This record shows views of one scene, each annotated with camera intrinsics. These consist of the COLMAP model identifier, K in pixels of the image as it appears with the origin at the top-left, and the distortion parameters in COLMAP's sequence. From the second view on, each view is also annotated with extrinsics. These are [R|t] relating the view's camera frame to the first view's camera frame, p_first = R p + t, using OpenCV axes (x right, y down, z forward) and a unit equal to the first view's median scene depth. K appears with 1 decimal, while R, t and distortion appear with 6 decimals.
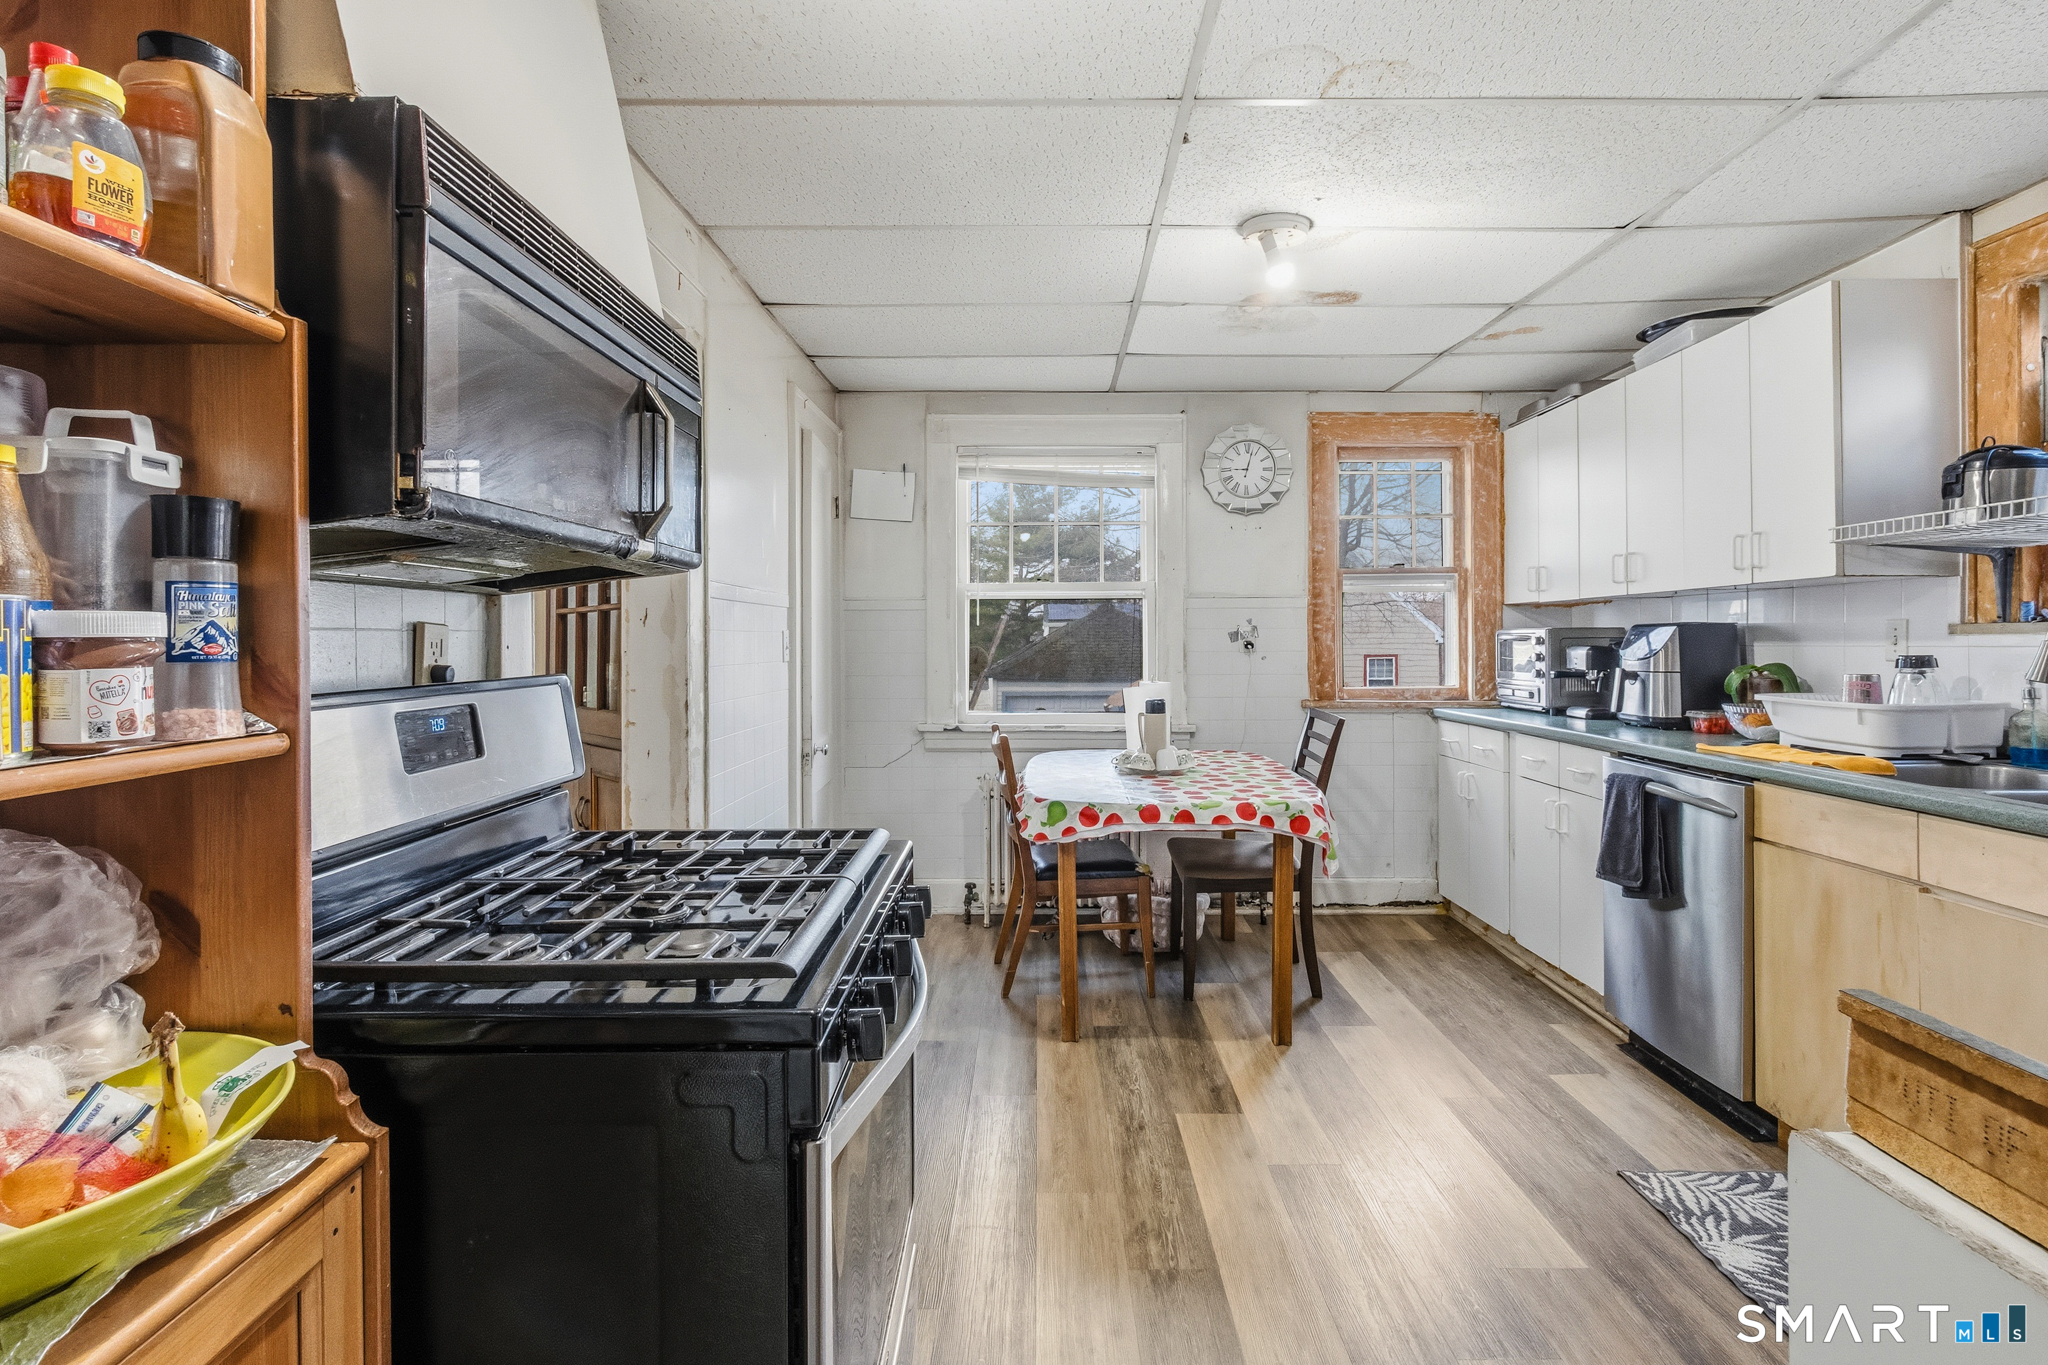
lens RADIAL K [[988.4, 0, 1032.1], [0, 988.4, 633.9], [0, 0, 1]] dist [0.001289, 0.000163]
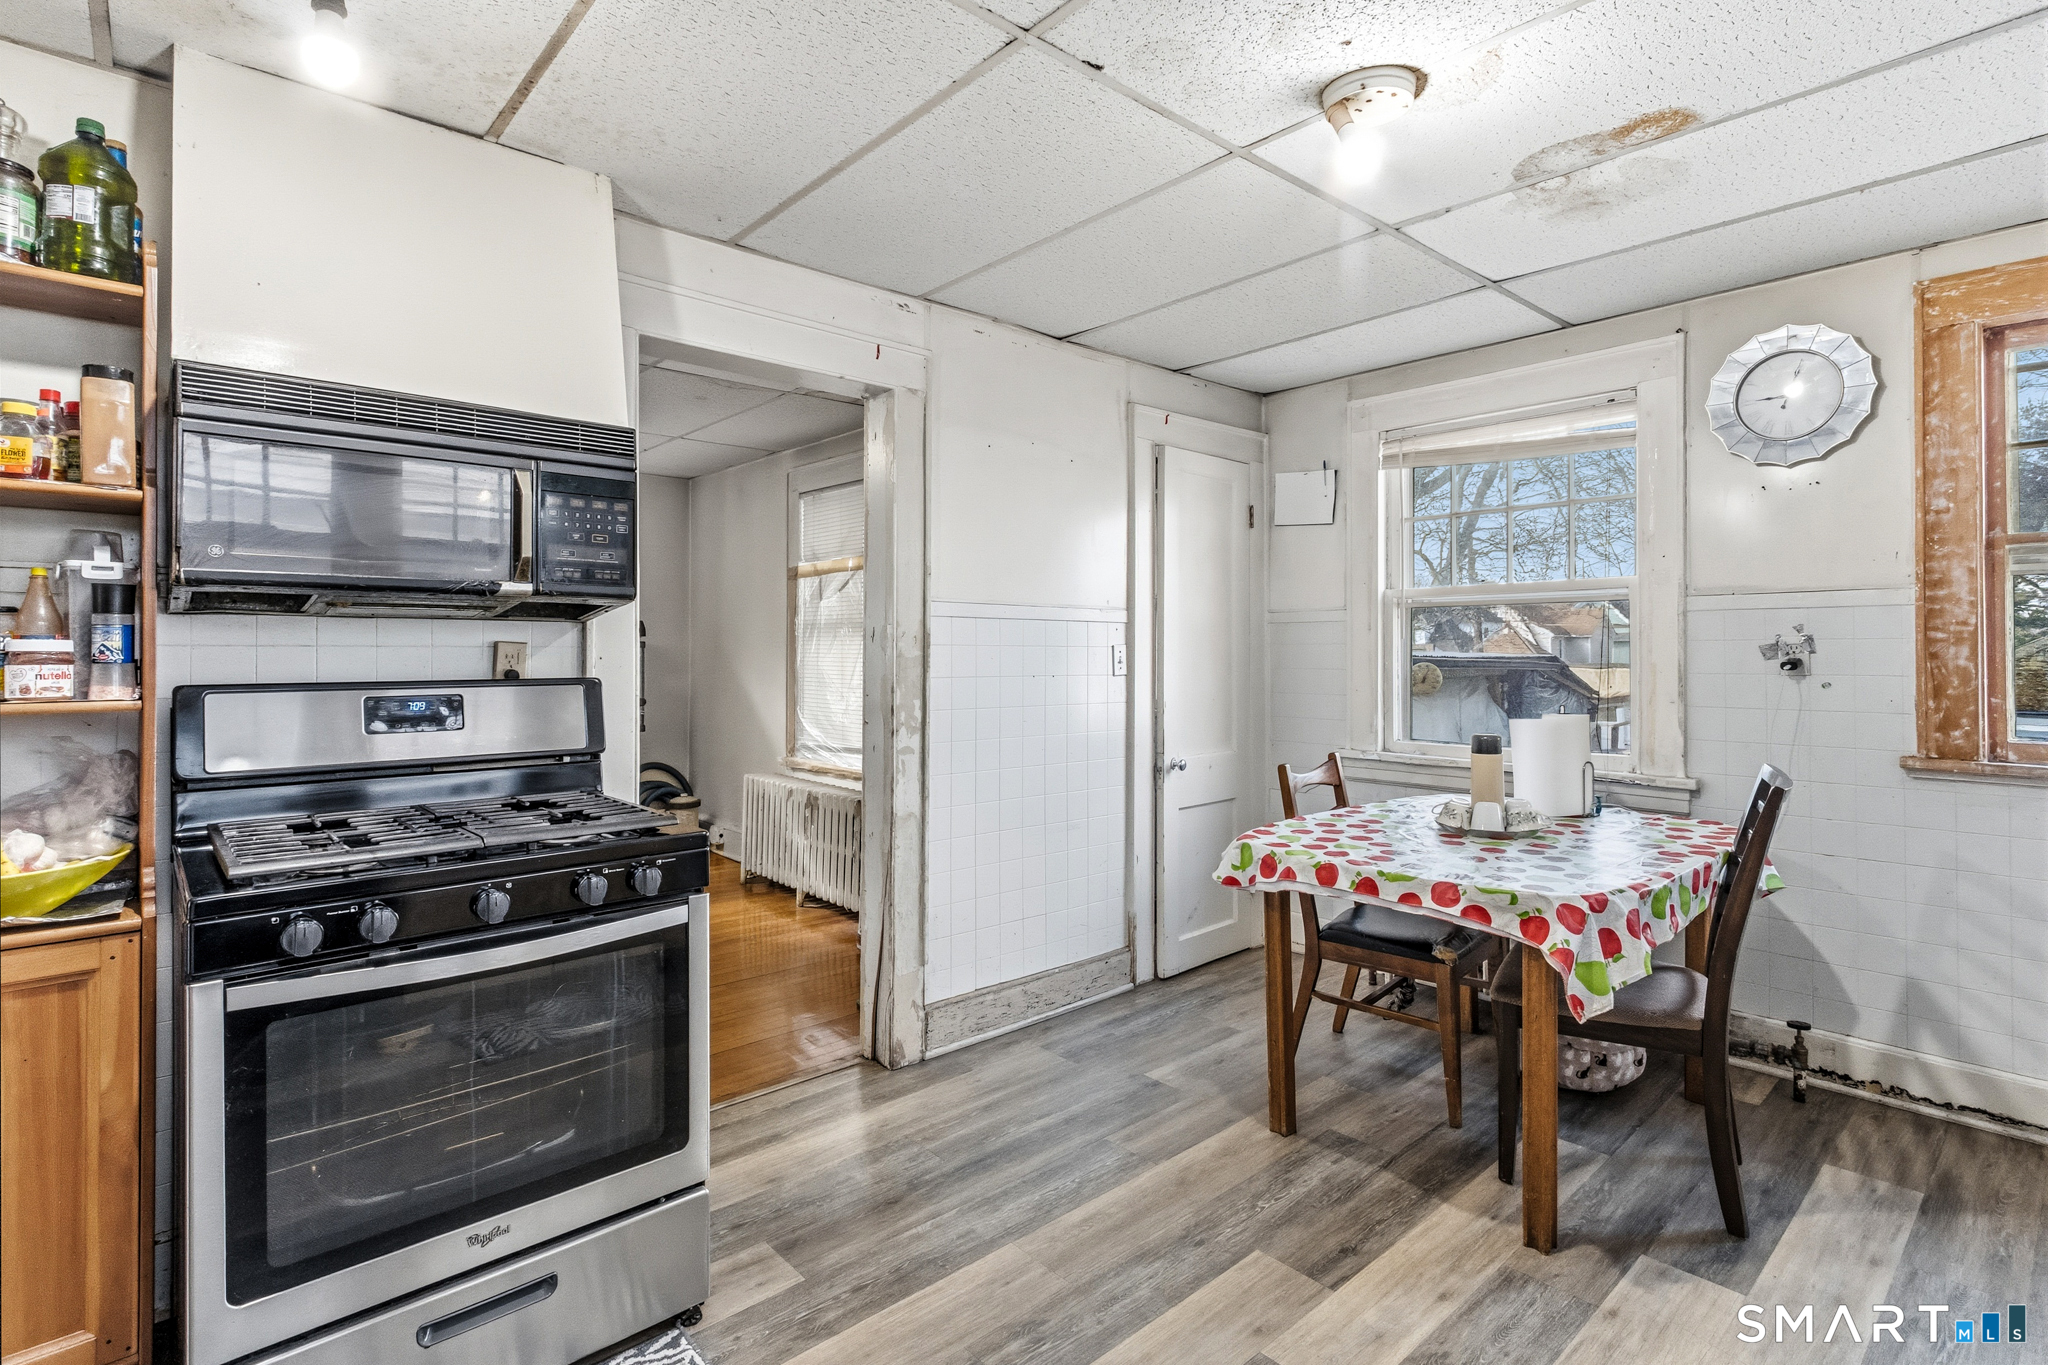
lens RADIAL K [[988.4, 0, 1026.9], [0, 988.4, 637.6], [0, 0, 1]] dist [0.001289, 0.000163]
pose [[0.672637, -0.007831, -0.739932, 0.535312], [0.000650, 0.999950, -0.009993, -0.000722], [0.739973, 0.006241, 0.672608, 0.280442]]
